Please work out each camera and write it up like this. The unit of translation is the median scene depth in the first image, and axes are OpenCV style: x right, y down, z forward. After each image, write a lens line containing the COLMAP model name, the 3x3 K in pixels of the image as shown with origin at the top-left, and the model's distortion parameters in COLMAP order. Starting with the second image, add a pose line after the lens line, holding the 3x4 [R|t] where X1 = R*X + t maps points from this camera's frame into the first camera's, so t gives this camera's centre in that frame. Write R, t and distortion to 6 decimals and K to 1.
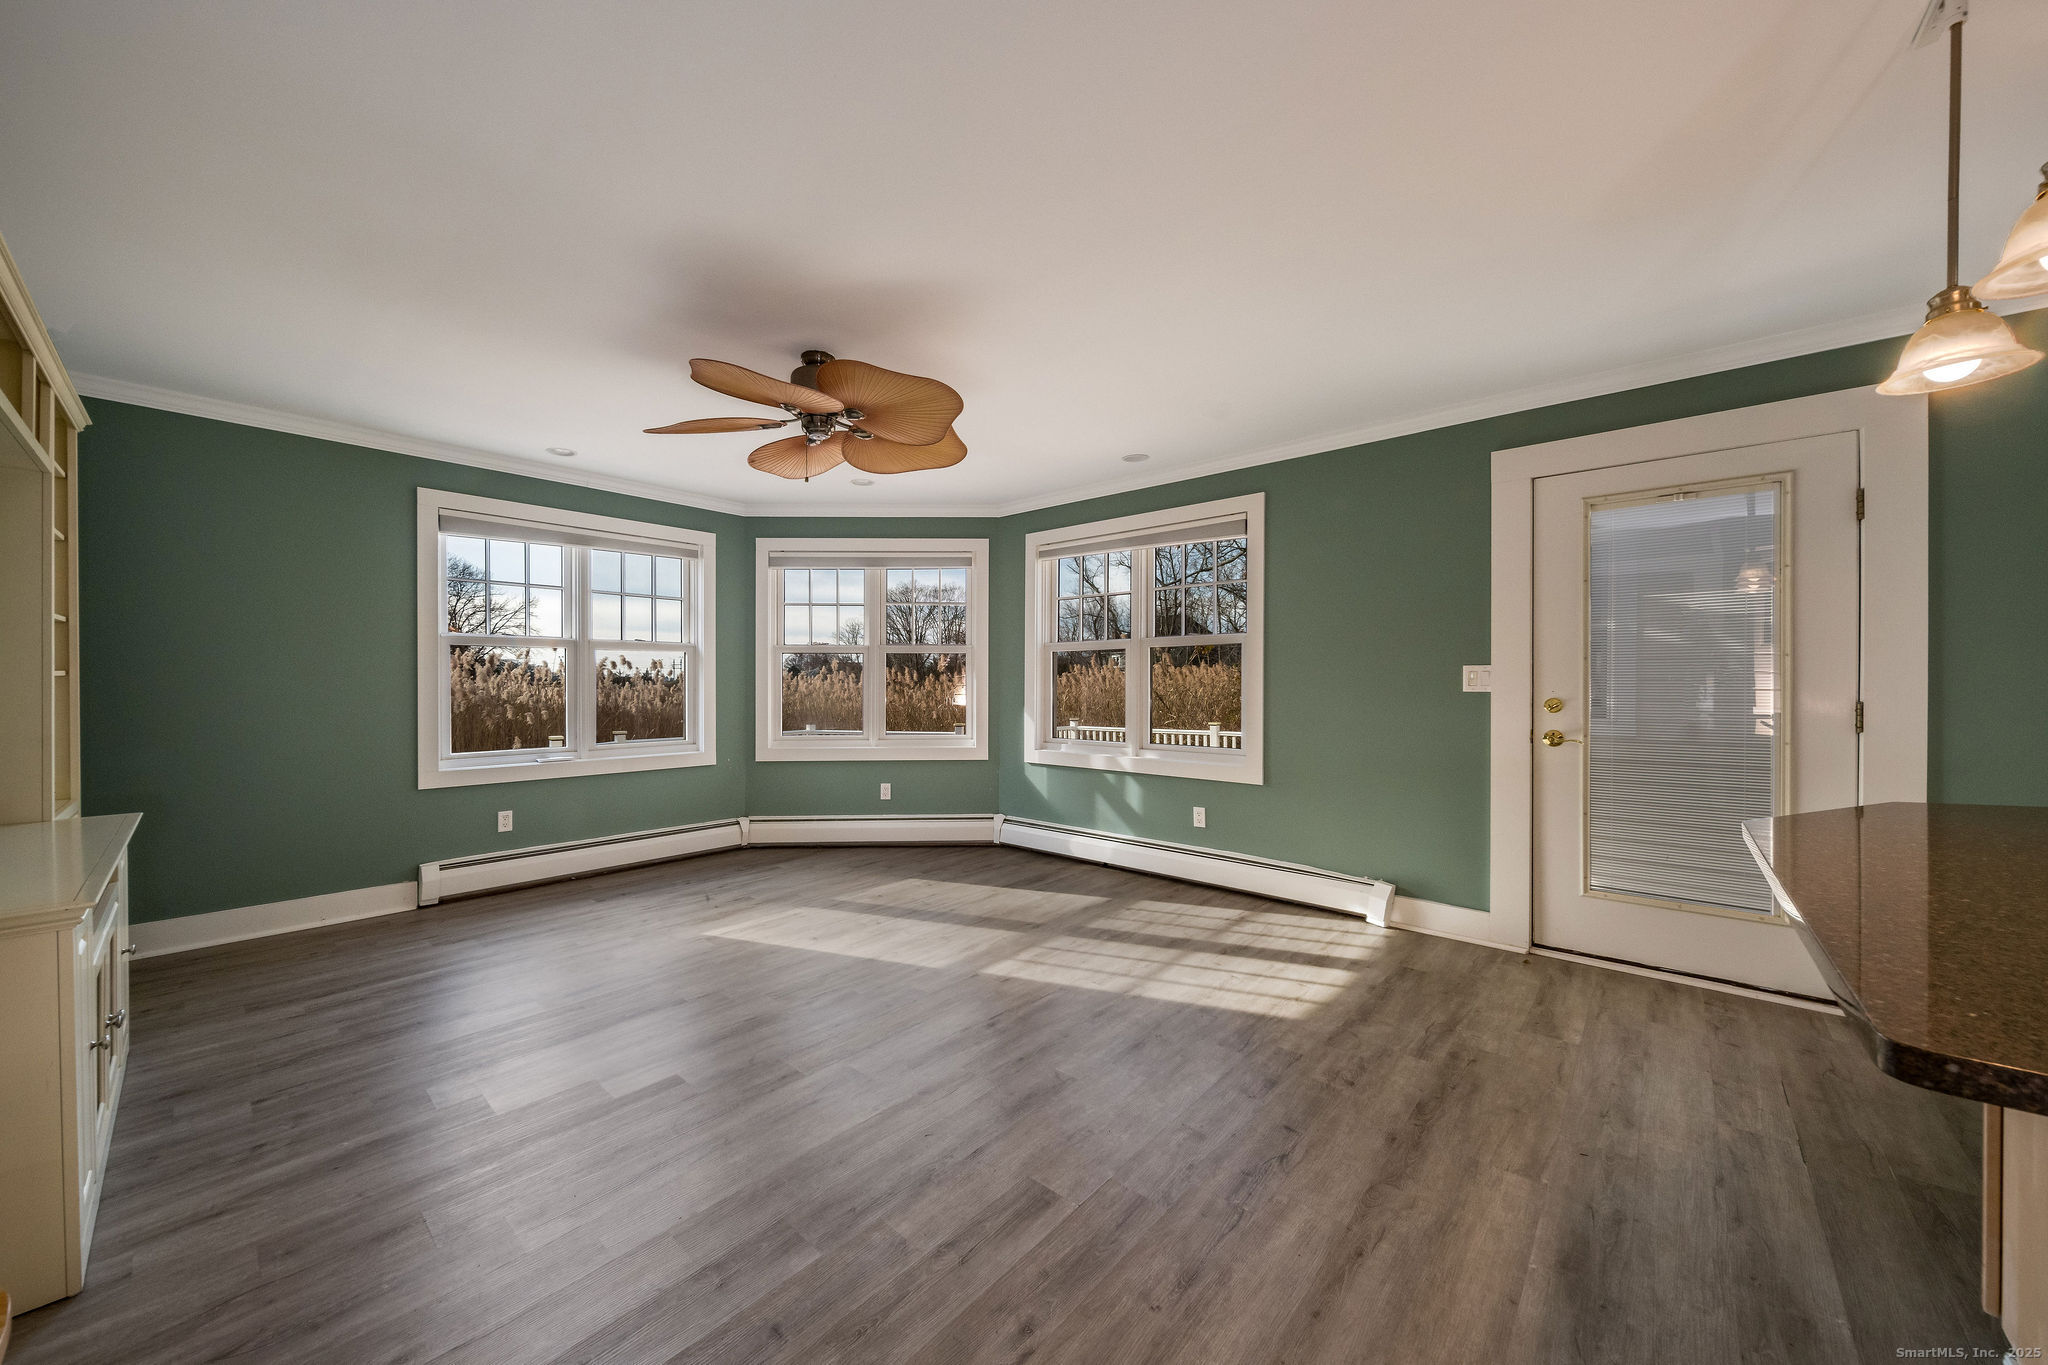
lens RADIAL K [[729.2, 0, 1017.5], [0, 729.2, 682.5], [0, 0, 1]] dist [0.002751, -0.000395]
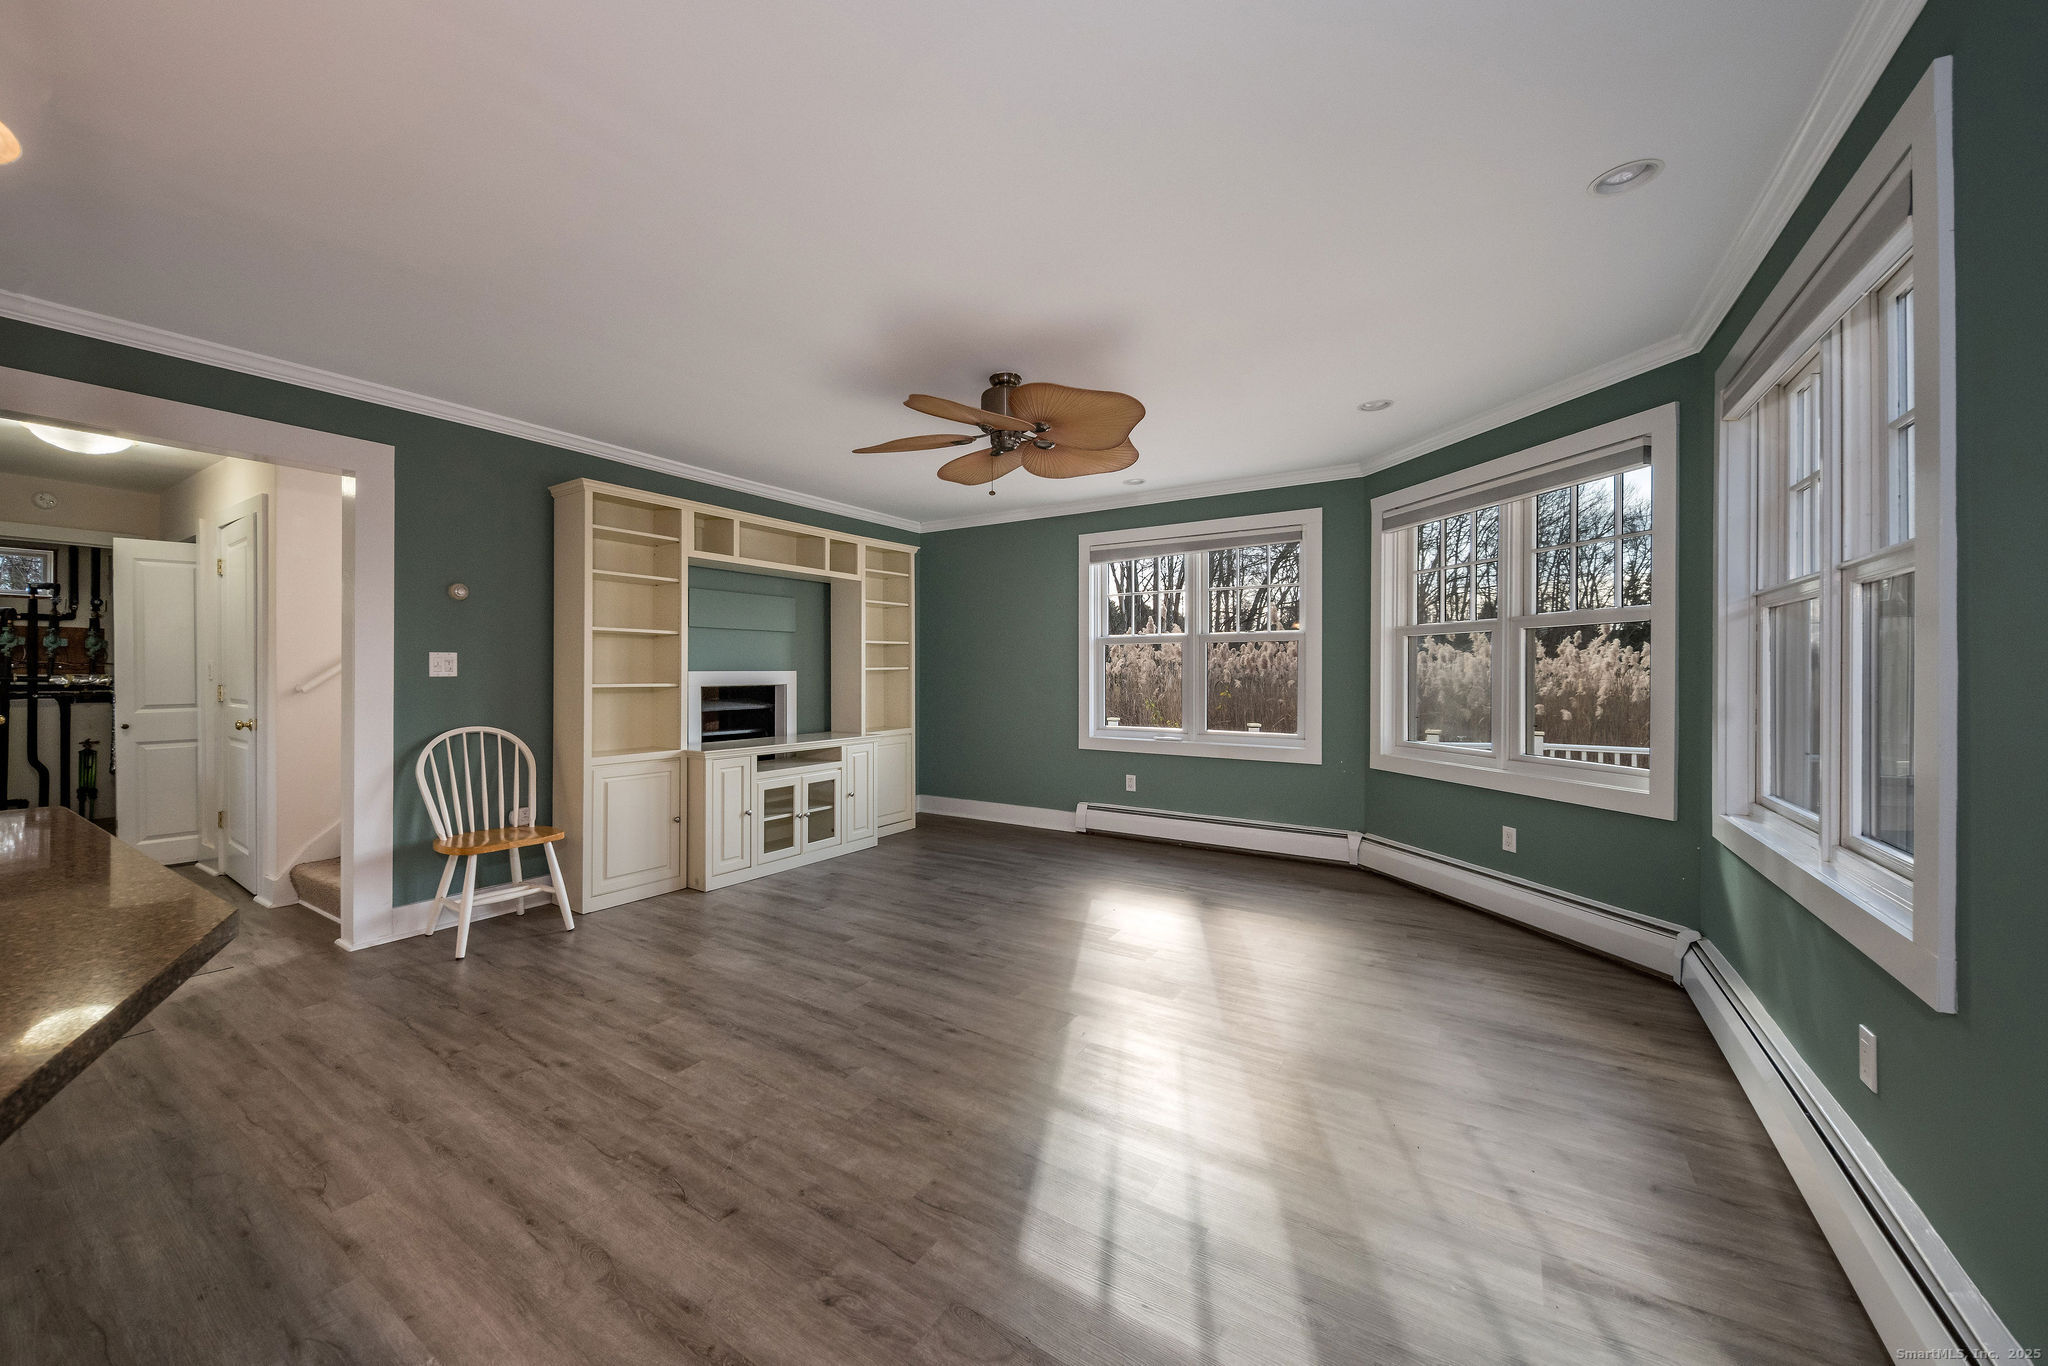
lens RADIAL K [[780.8, 0, 946.5], [0, 780.8, 673.1], [0, 0, 1]] dist [0.000177, -0.001236]
pose [[0.109393, 0.001838, -0.993997, 1.159582], [-0.001499, 0.999997, 0.001684, -0.001800], [0.993997, 0.001306, 0.109395, 1.039571]]
